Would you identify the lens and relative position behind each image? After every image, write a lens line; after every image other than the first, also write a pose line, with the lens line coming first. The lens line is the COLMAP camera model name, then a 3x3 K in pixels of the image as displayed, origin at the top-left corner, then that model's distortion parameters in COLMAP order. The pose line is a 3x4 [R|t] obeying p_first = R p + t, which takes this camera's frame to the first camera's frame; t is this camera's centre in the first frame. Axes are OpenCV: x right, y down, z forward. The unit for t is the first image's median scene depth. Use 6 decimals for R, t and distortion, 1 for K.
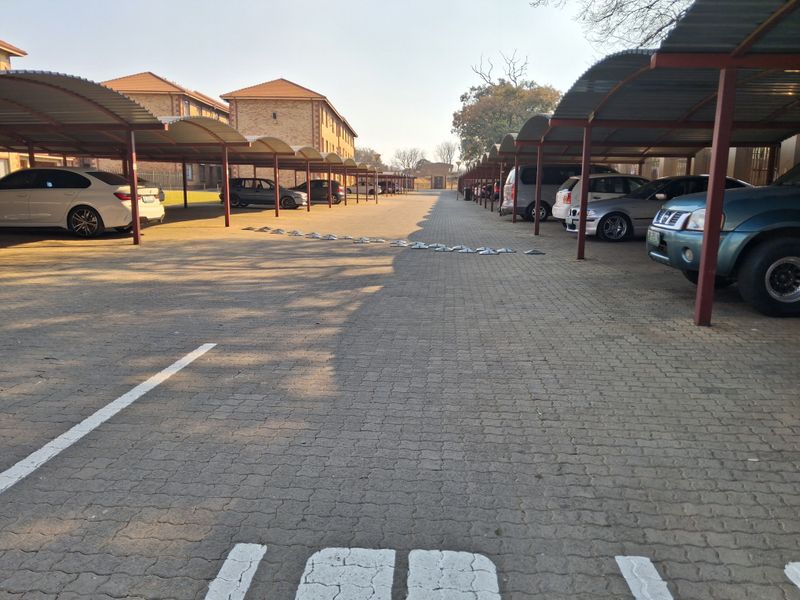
lens RADIAL K [[608.2, 0, 395.7], [0, 608.2, 301.3], [0, 0, 1]] dist [0.053221, -0.064727]
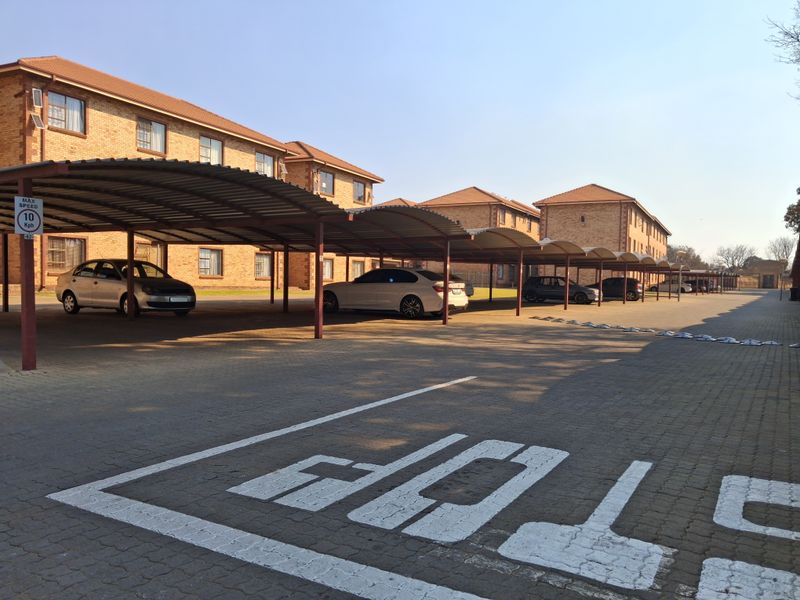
lens RADIAL K [[608.2, 0, 395.7], [0, 608.2, 301.3], [0, 0, 1]] dist [0.053221, -0.064727]
pose [[0.880126, 0.021755, -0.474241, 0.047228], [-0.096746, 0.986206, -0.134307, 0.019854], [0.464777, 0.164088, 0.870090, -0.088292]]
